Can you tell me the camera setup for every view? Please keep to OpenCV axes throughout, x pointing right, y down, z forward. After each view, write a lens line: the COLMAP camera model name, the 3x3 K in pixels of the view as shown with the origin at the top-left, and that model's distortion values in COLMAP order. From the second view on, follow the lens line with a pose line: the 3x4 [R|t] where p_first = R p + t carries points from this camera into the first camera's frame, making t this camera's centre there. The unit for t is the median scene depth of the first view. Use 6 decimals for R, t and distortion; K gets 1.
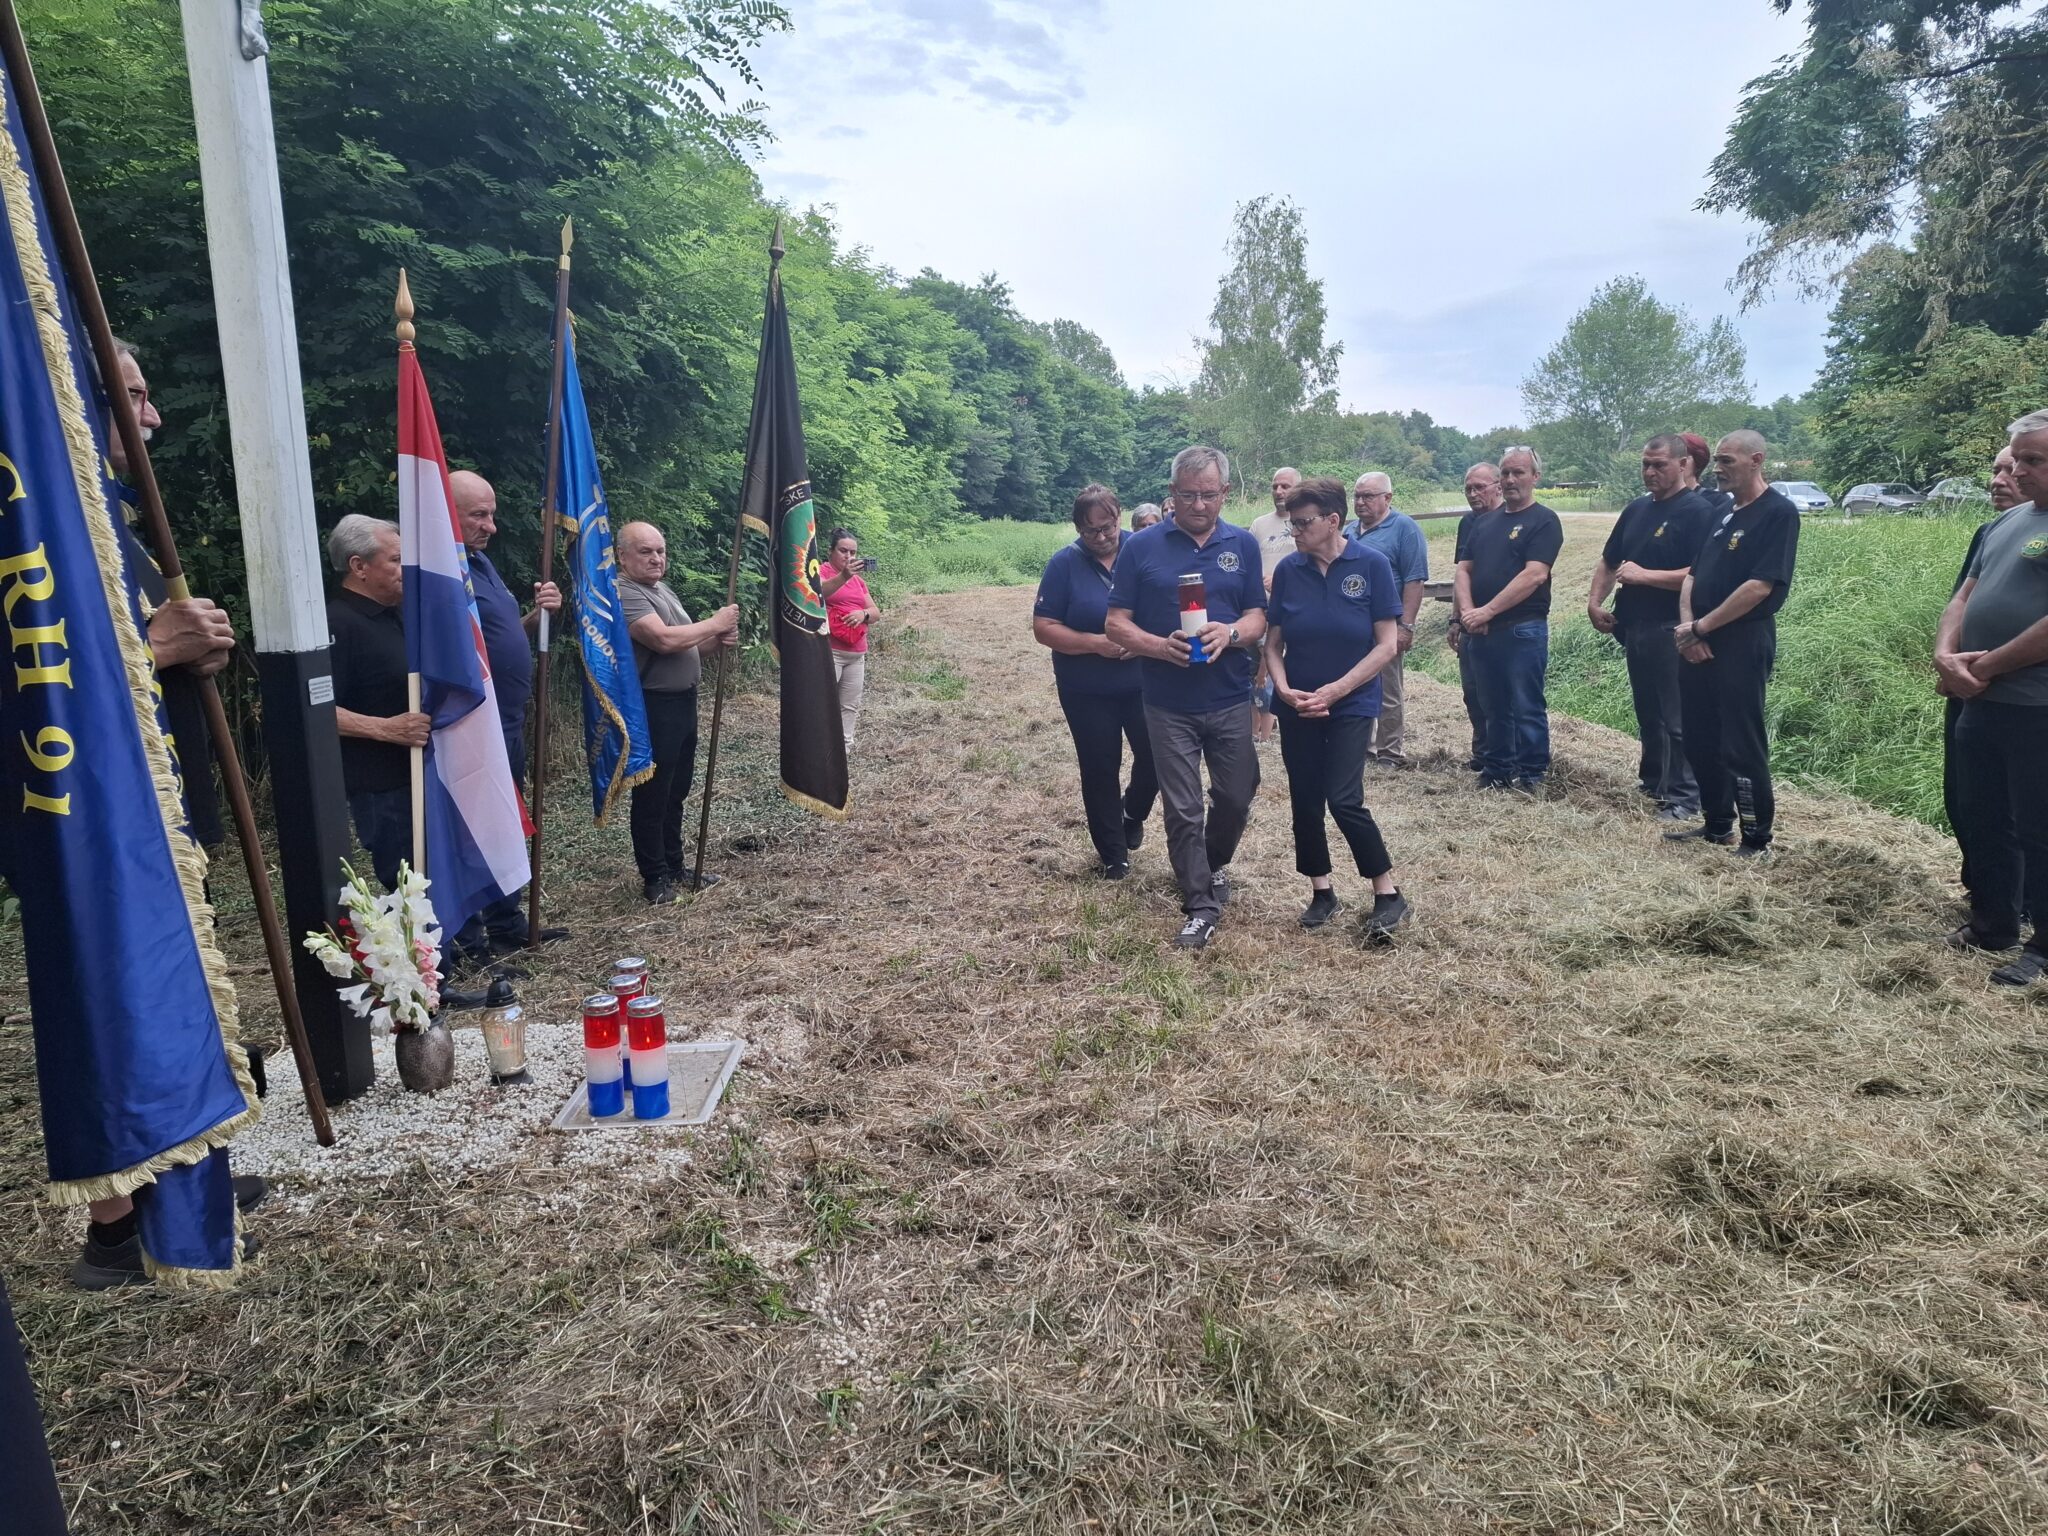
lens RADIAL K [[1389.3, 0, 1024.0], [0, 1389.3, 768.0], [0, 0, 1]] dist [0.097555, -0.131583]
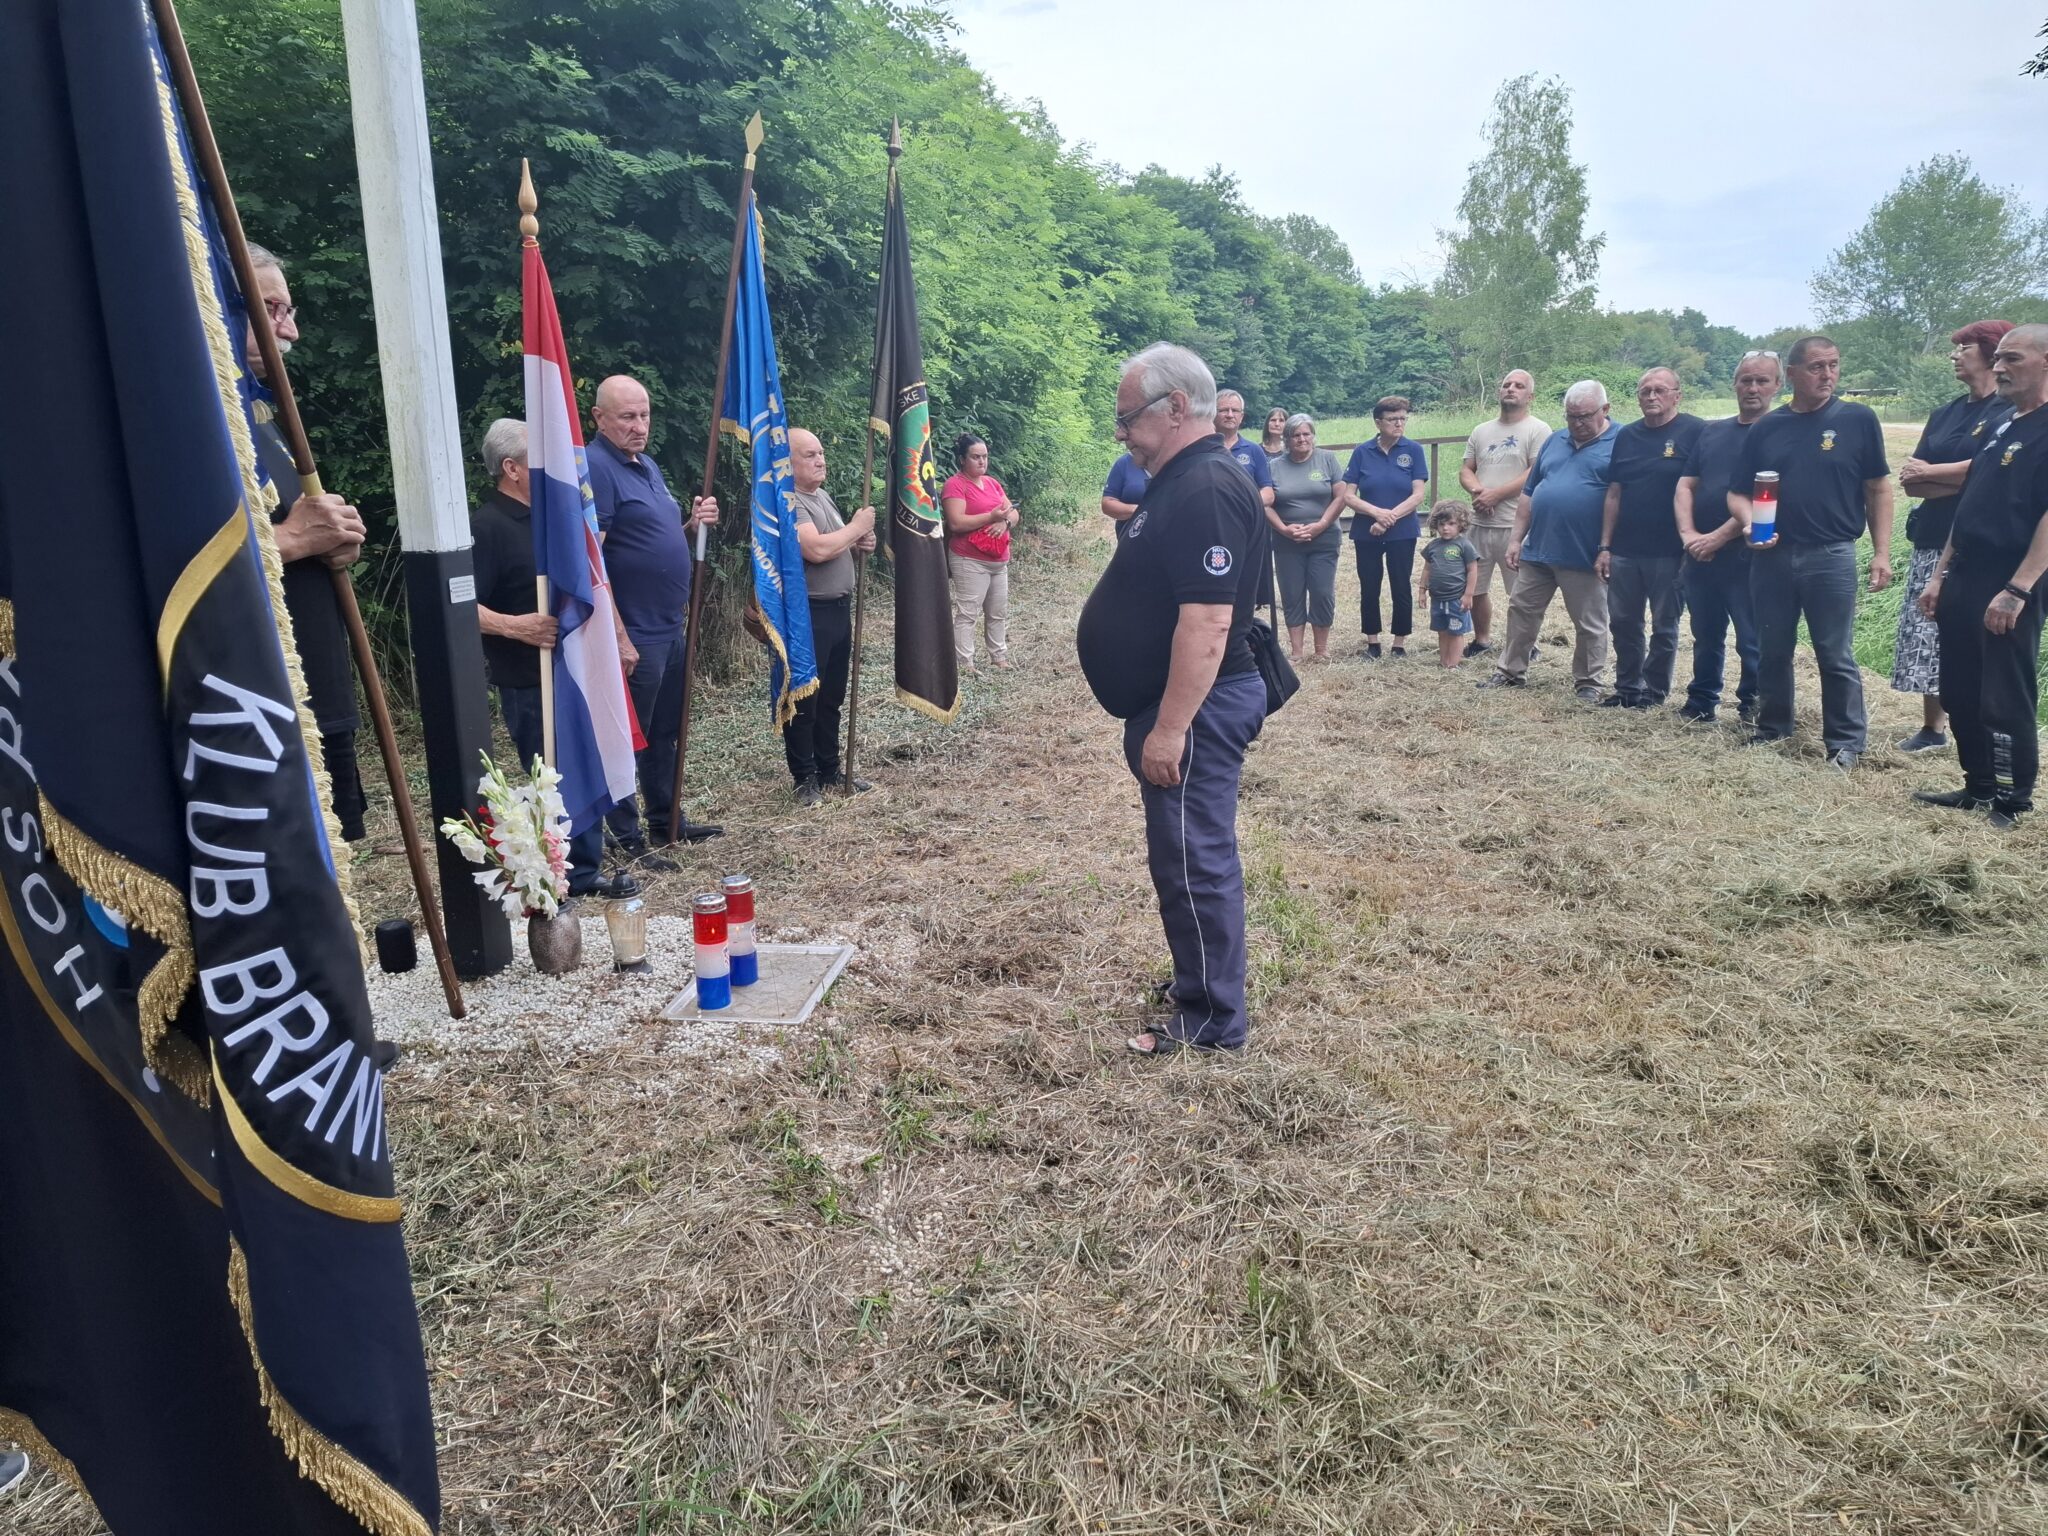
lens RADIAL K [[1390.2, 0, 995.9], [0, 1390.2, 764.7], [0, 0, 1]] dist [0.118512, -0.171182]
pose [[0.985347, 0.045743, -0.164316, 0.069954], [-0.035853, 0.997391, 0.062658, -0.004917], [0.166753, -0.055848, 0.984416, 0.026958]]
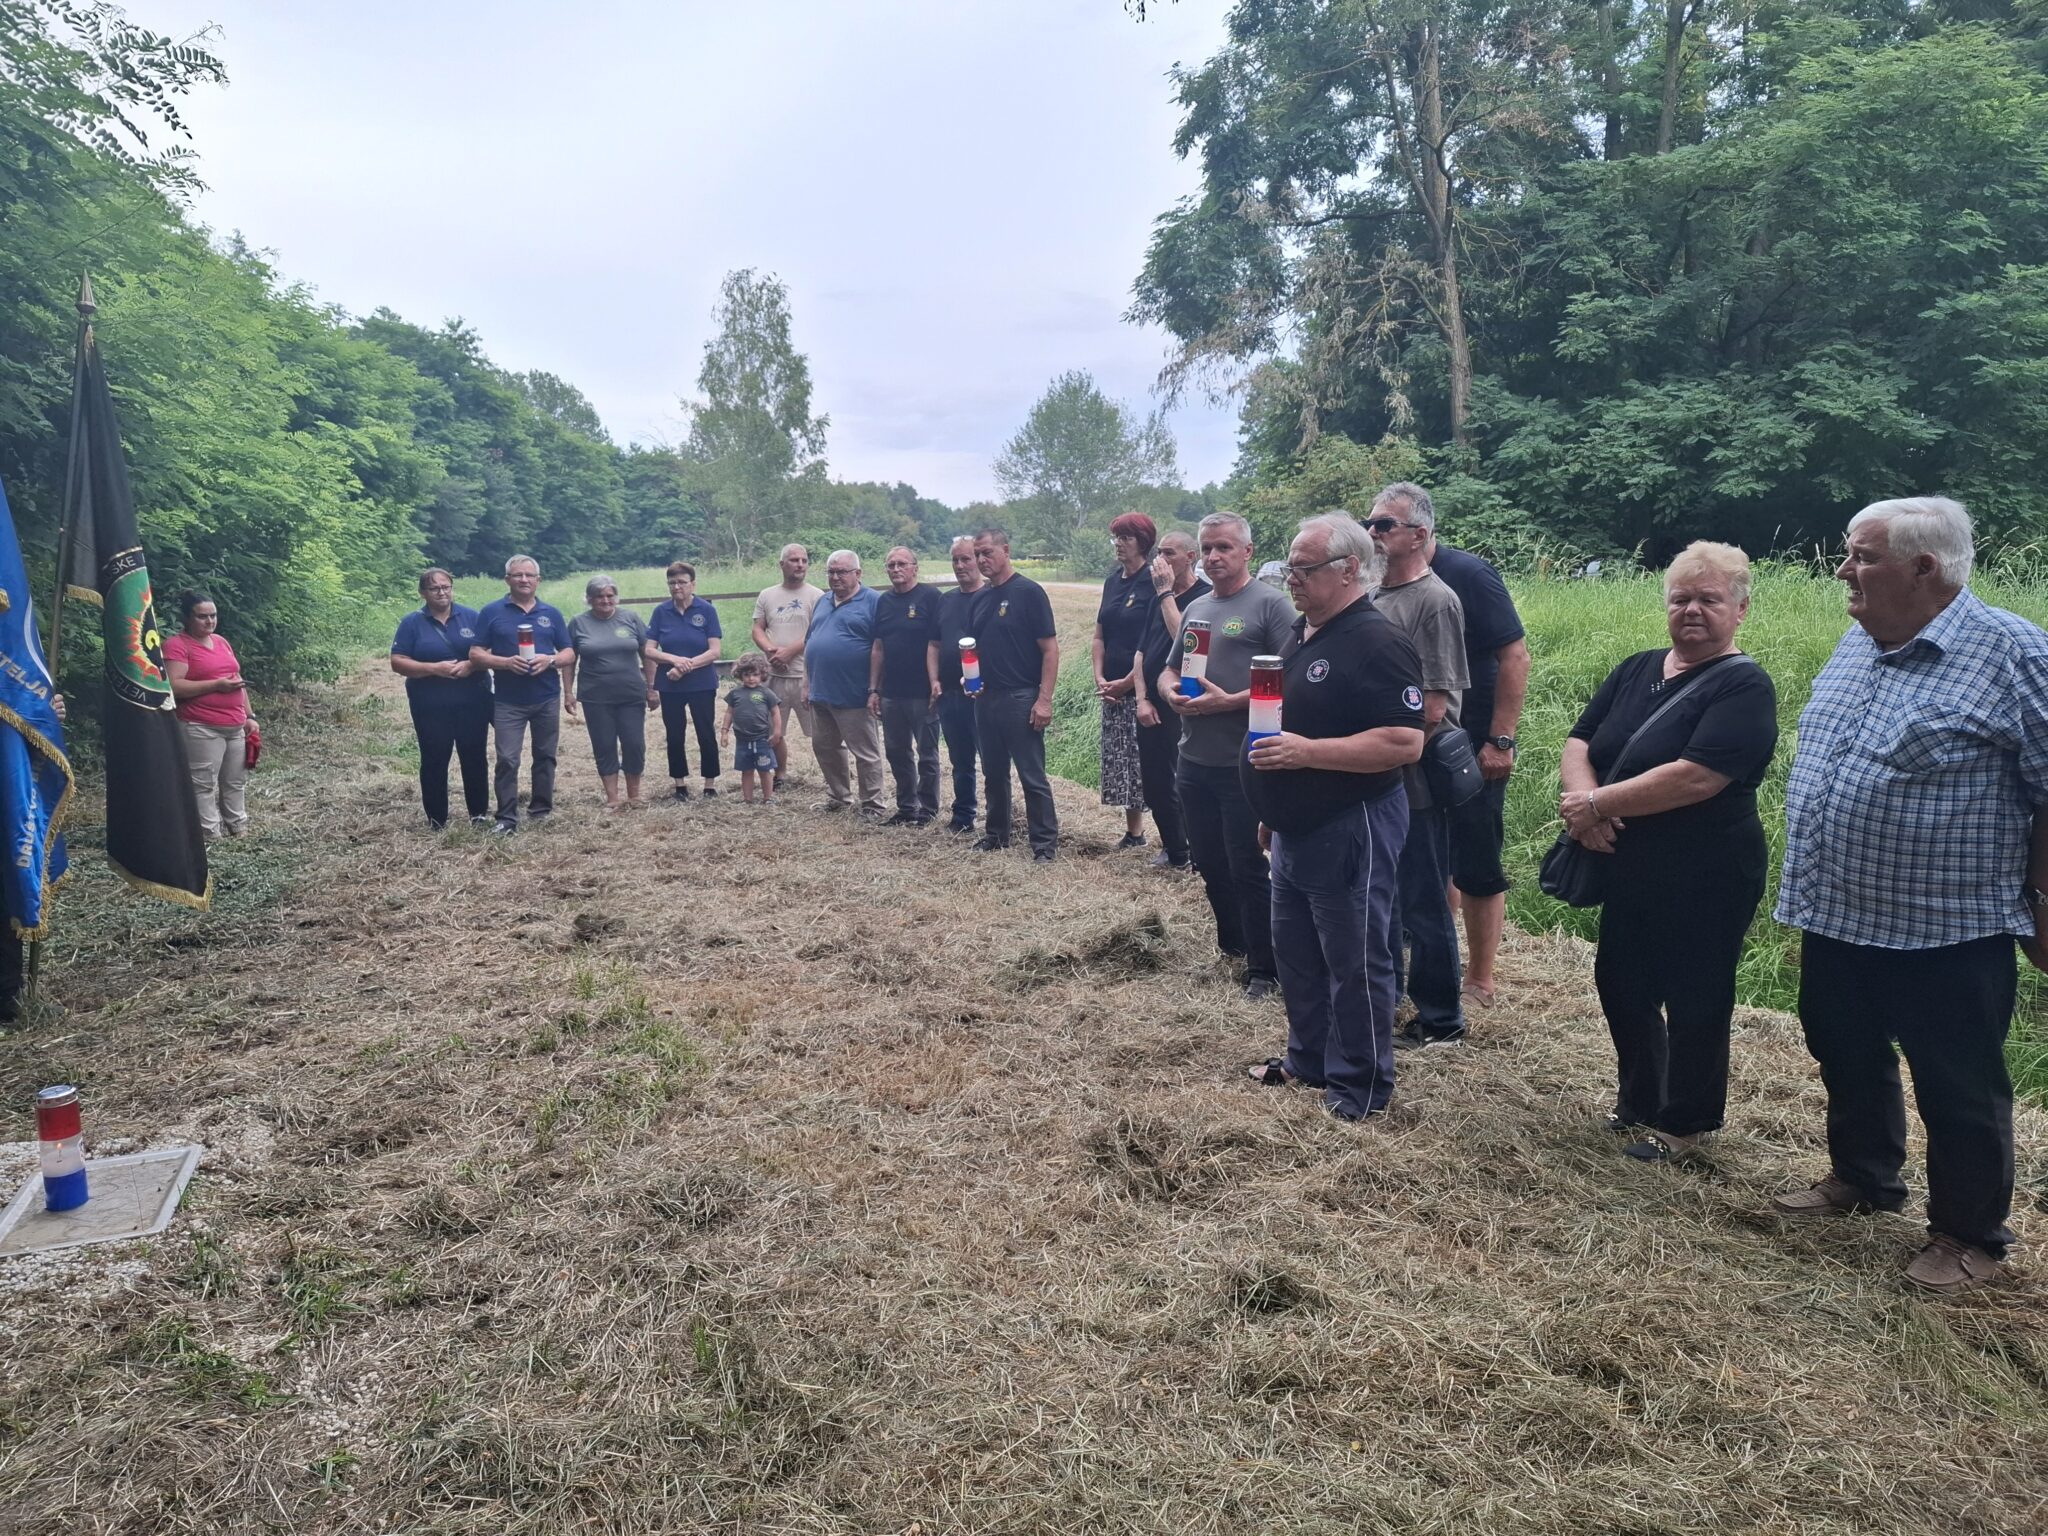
lens RADIAL K [[1401.4, 0, 1008.1], [0, 1401.4, 734.8], [0, 0, 1]] dist [0.114898, -0.151009]
pose [[0.942705, -0.025009, 0.332690, -0.001299], [0.047463, 0.997097, -0.059536, 0.002481], [-0.330235, 0.071915, 0.941155, -0.120616]]
